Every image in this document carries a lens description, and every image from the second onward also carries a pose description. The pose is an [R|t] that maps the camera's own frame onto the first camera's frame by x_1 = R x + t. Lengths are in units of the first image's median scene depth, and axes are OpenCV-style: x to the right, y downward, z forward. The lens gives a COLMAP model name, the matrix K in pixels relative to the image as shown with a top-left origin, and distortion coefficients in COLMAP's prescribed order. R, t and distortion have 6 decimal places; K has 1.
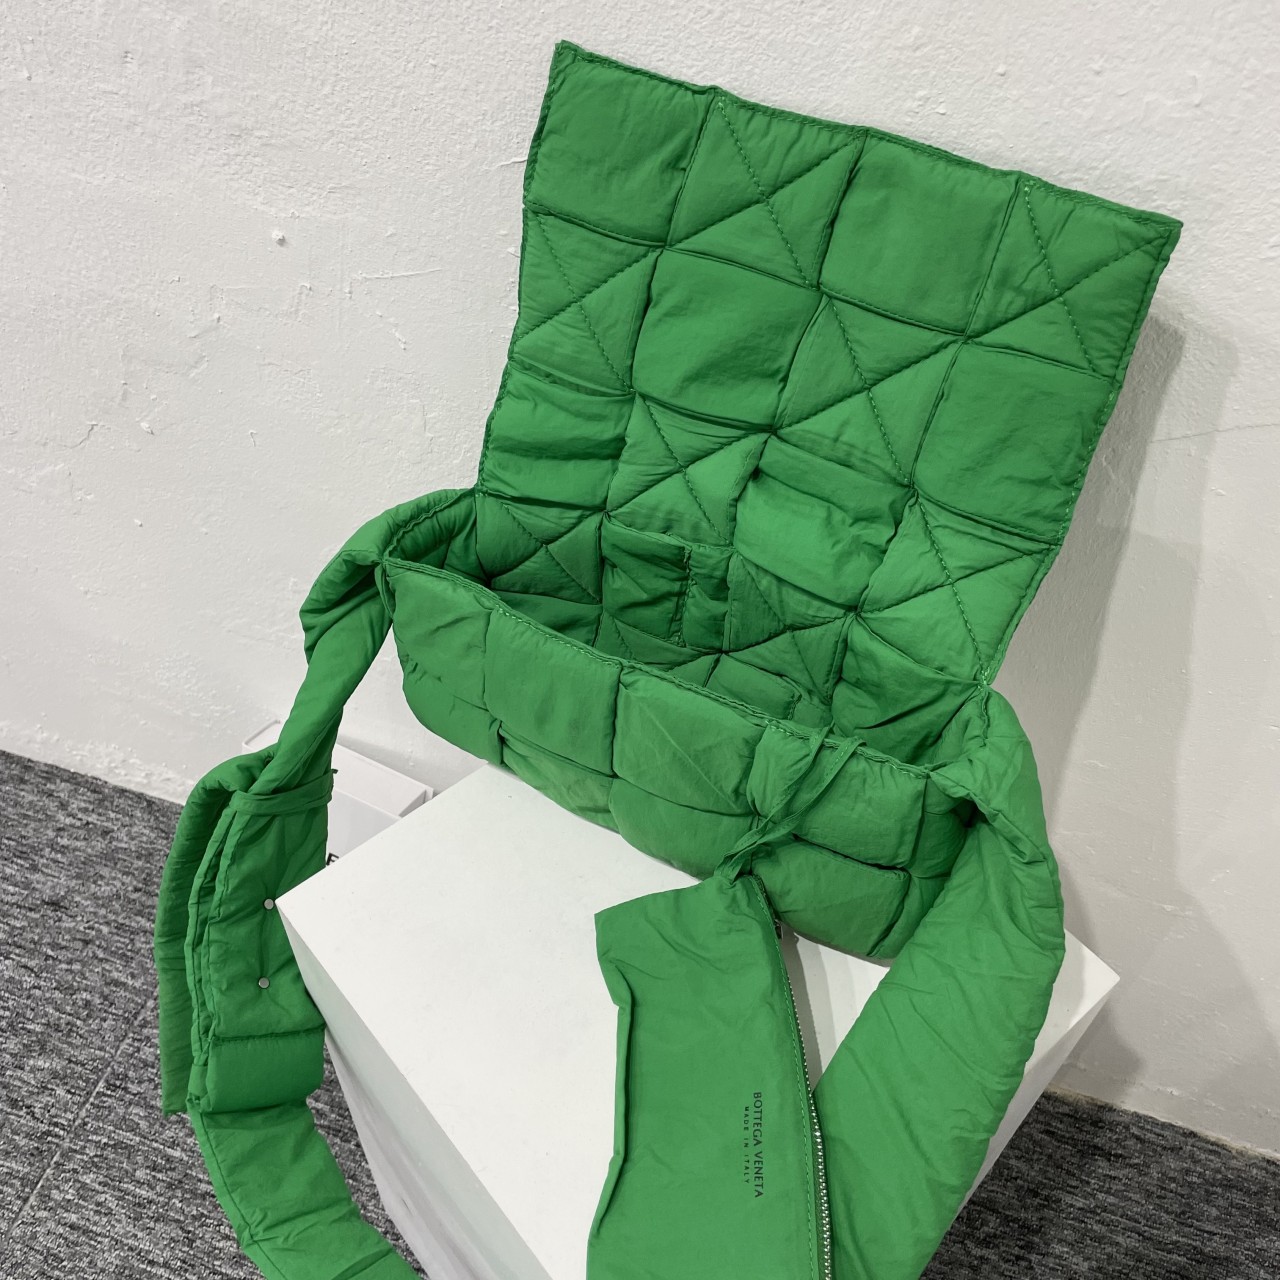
lens RADIAL K [[1312.6, 0, 628.9], [0, 1312.6, 626.3], [0, 0, 1]] dist [0.017446, 0.000000]
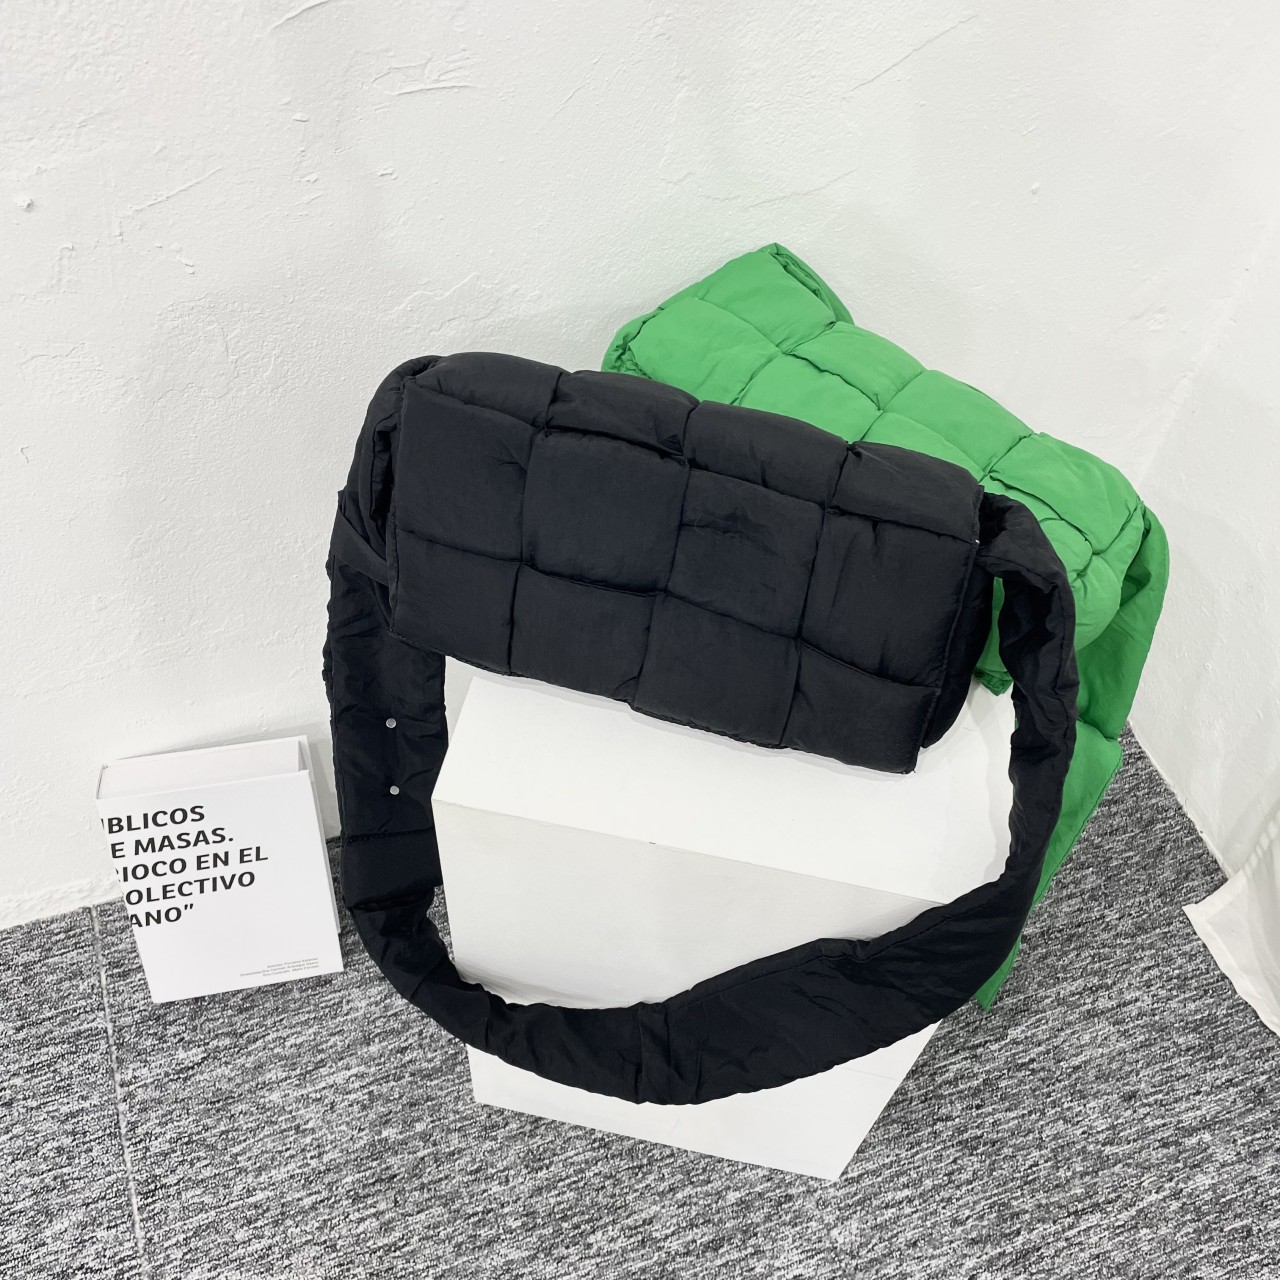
lens RADIAL K [[1312.6, 0, 653.7], [0, 1312.6, 651.2], [0, 0, 1]] dist [0.017446, 0.000000]
pose [[0.777404, -0.496507, 0.386165, -0.290147], [0.451548, 0.867927, 0.206898, -0.014772], [-0.437889, 0.013529, 0.898927, 0.003157]]
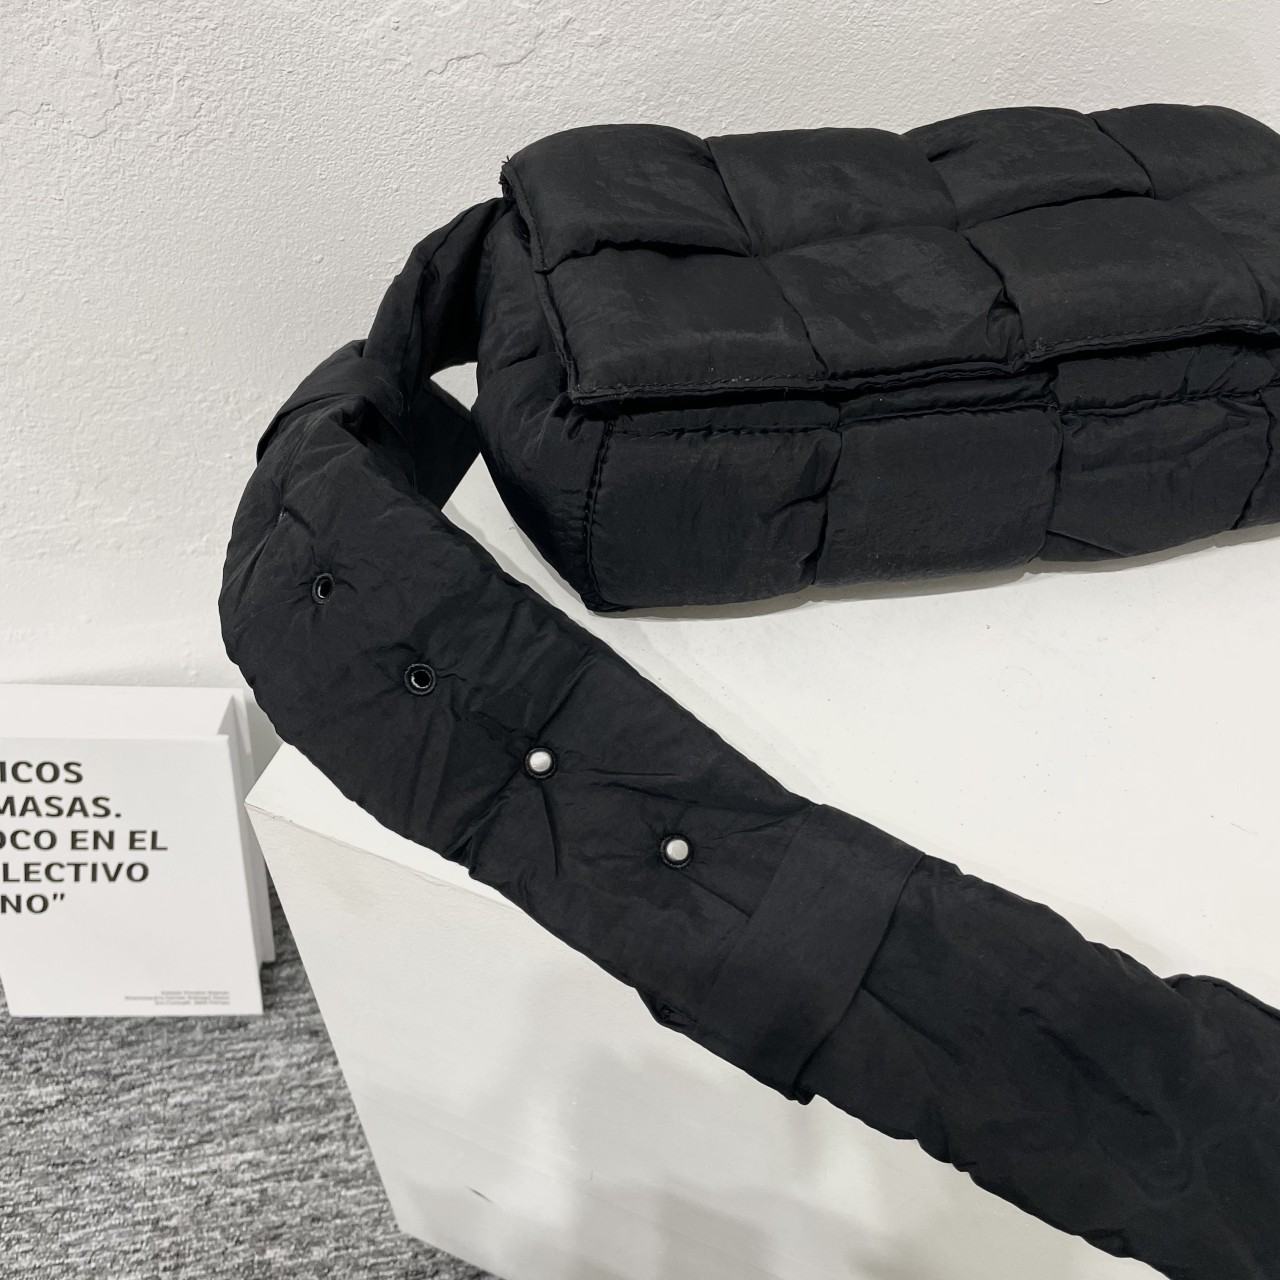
lens RADIAL K [[1312.6, 0, 635.8], [0, 1312.6, 637.8], [0, 0, 1]] dist [0.017446, 0.000000]
pose [[0.879971, -0.368219, 0.300111, -0.162619], [0.344351, 0.929663, 0.130954, 0.077746], [-0.327221, -0.011892, 0.944873, 0.249386]]
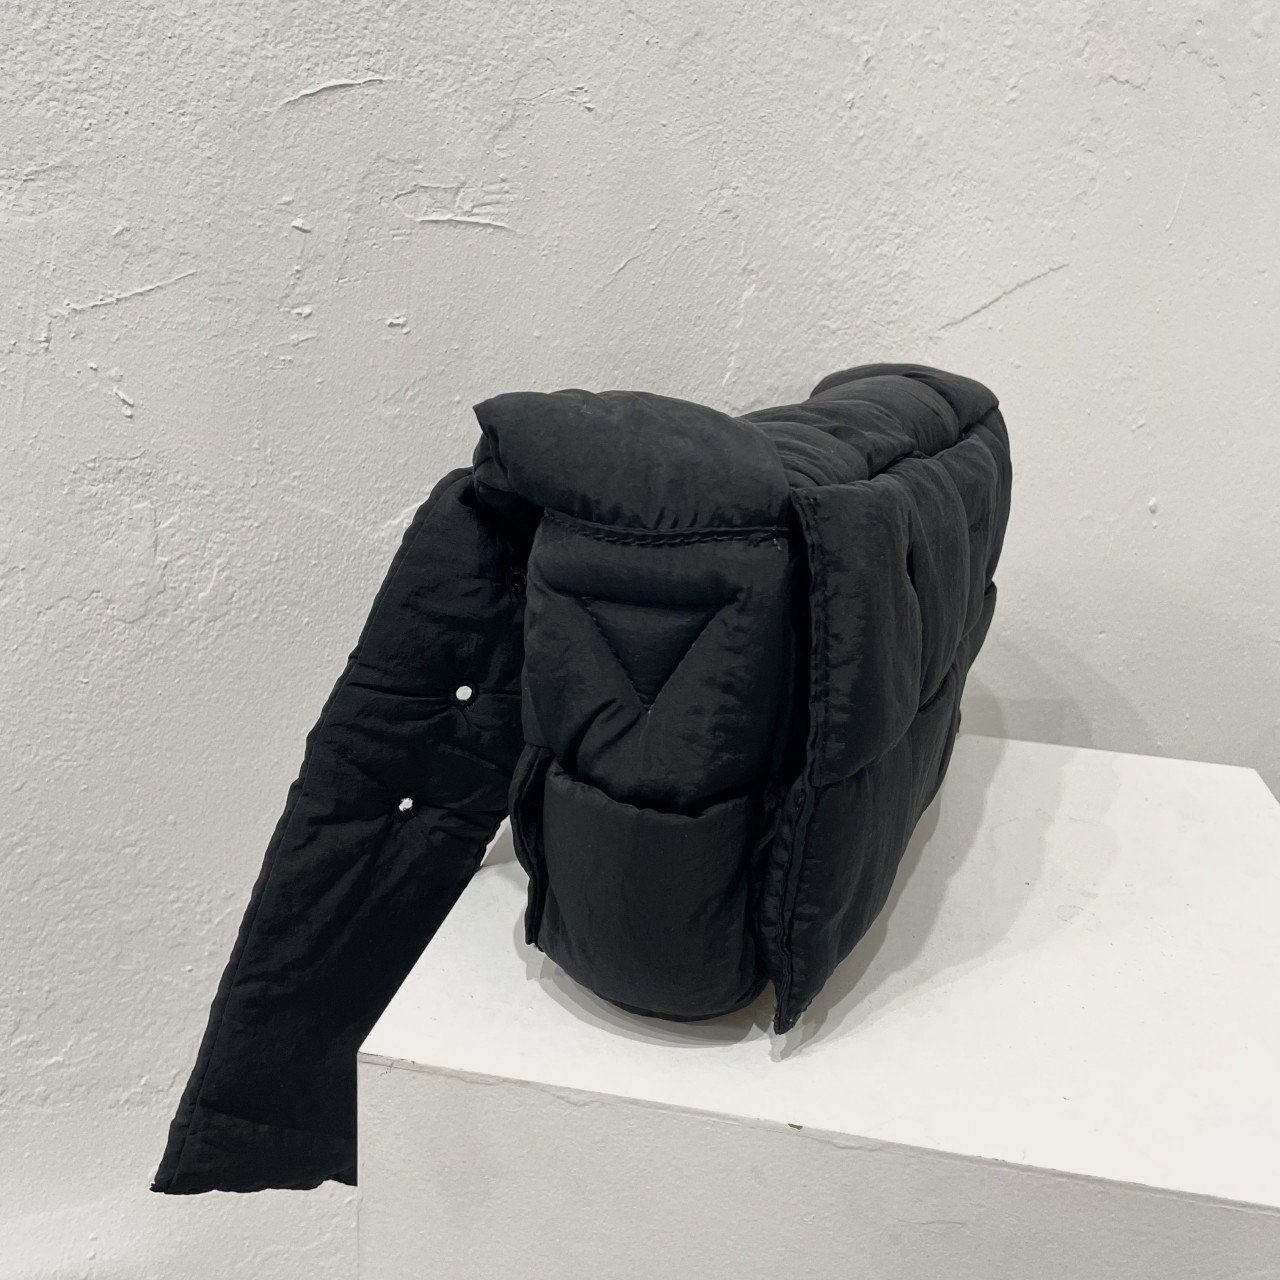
lens RADIAL K [[1312.6, 0, 640.1], [0, 1312.6, 621.9], [0, 0, 1]] dist [0.017446, 0.000000]
pose [[0.774844, -0.164517, 0.610370, -0.291298], [0.457200, 0.812640, -0.361365, 0.191832], [-0.436560, 0.559062, 0.704886, 0.297942]]
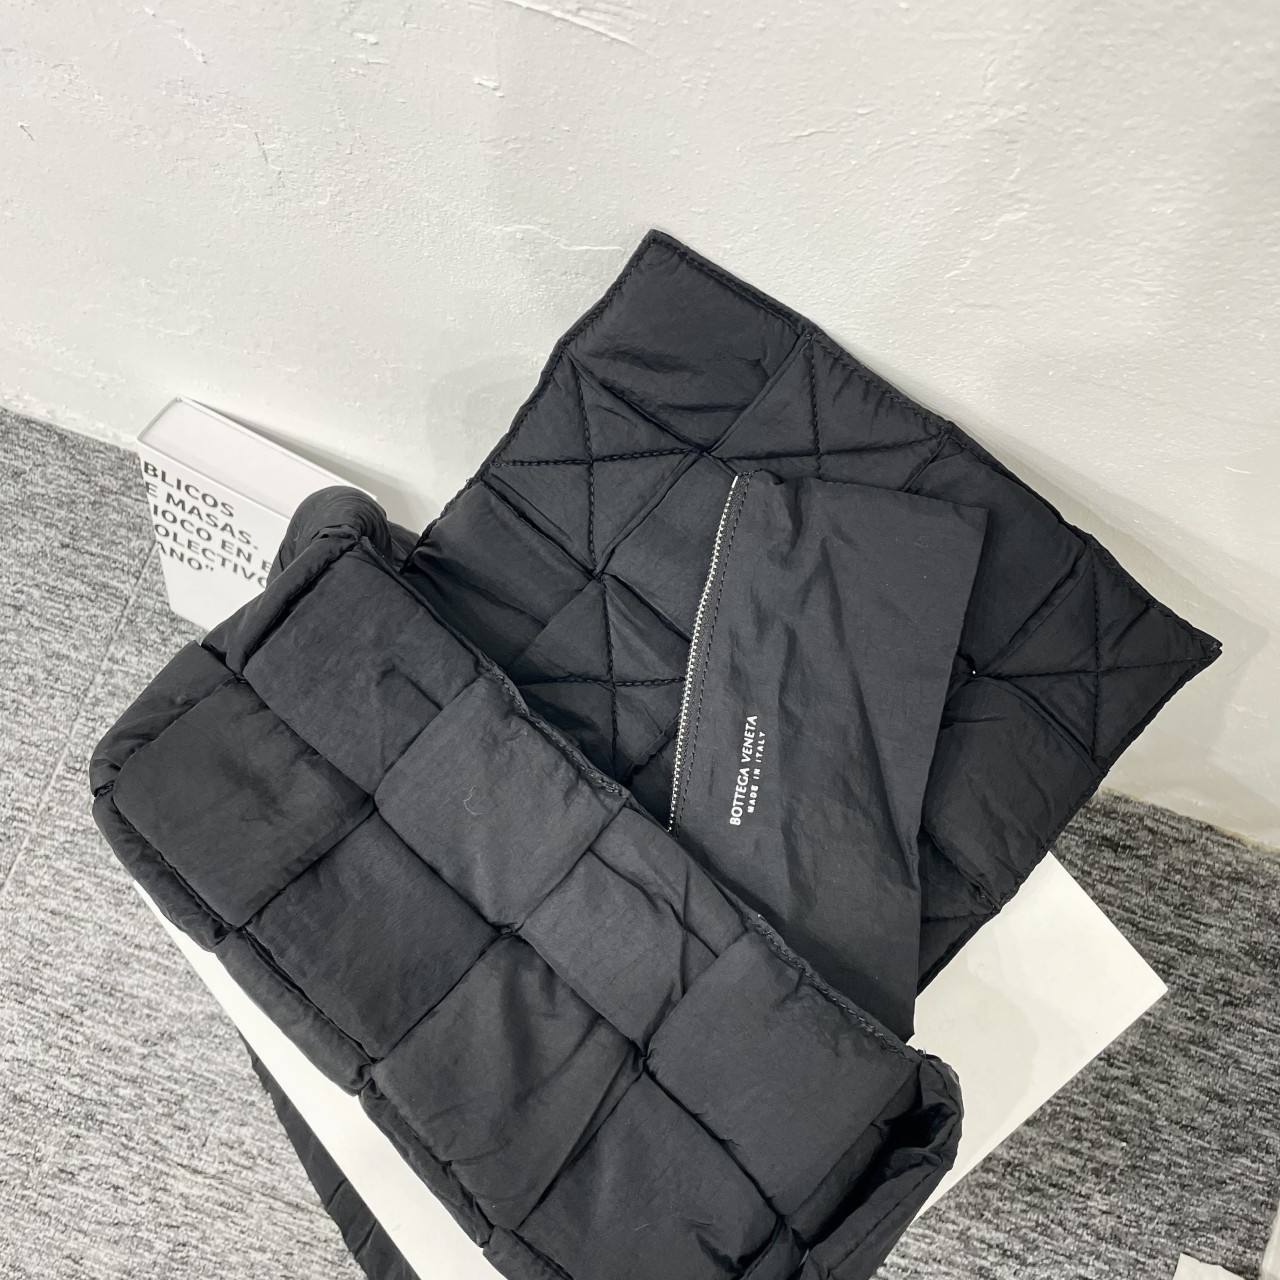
lens RADIAL K [[1312.6, 0, 646.9], [0, 1312.6, 654.5], [0, 0, 1]] dist [0.017446, 0.000000]
pose [[0.999788, 0.013069, -0.015887, 0.035412], [-0.003630, 0.872242, 0.489061, -0.190539], [0.020249, -0.488900, 0.872105, 0.228699]]
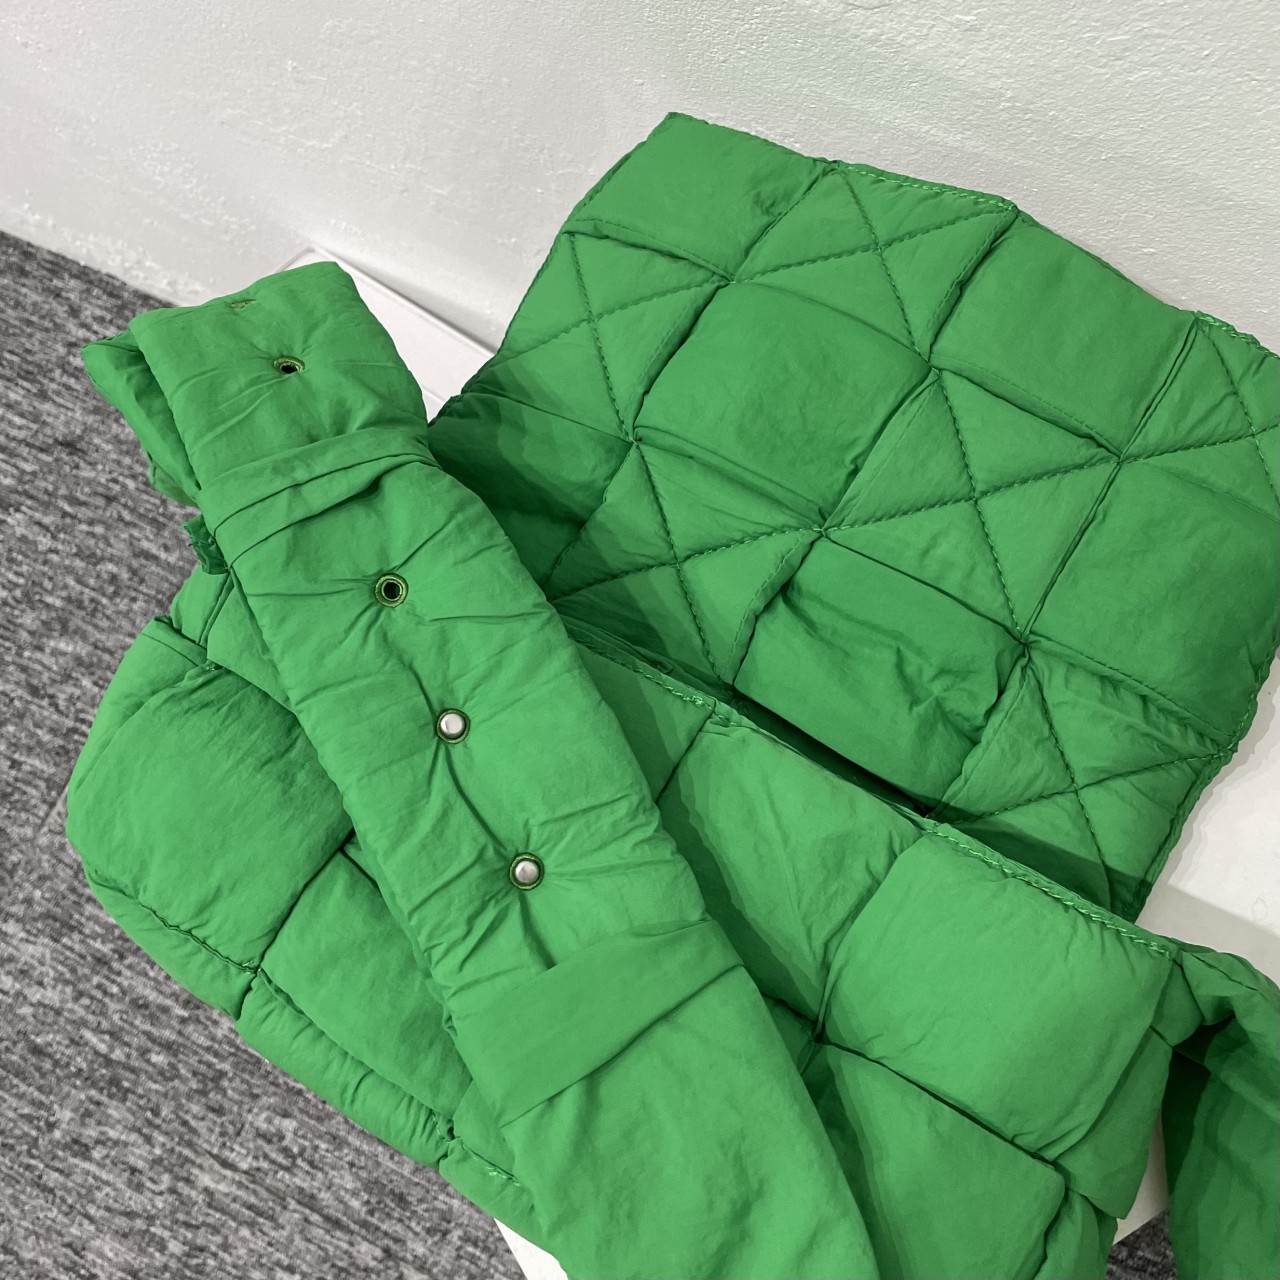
lens RADIAL K [[1499.9, 0, 613.5], [0, 1499.9, 637.0], [0, 0, 1]] dist [0.039250, 0.000000]
pose [[0.984434, 0.102686, -0.142634, 0.029789], [-0.033416, 0.906116, 0.421707, -0.086911], [0.172547, -0.410376, 0.895443, 0.220674]]
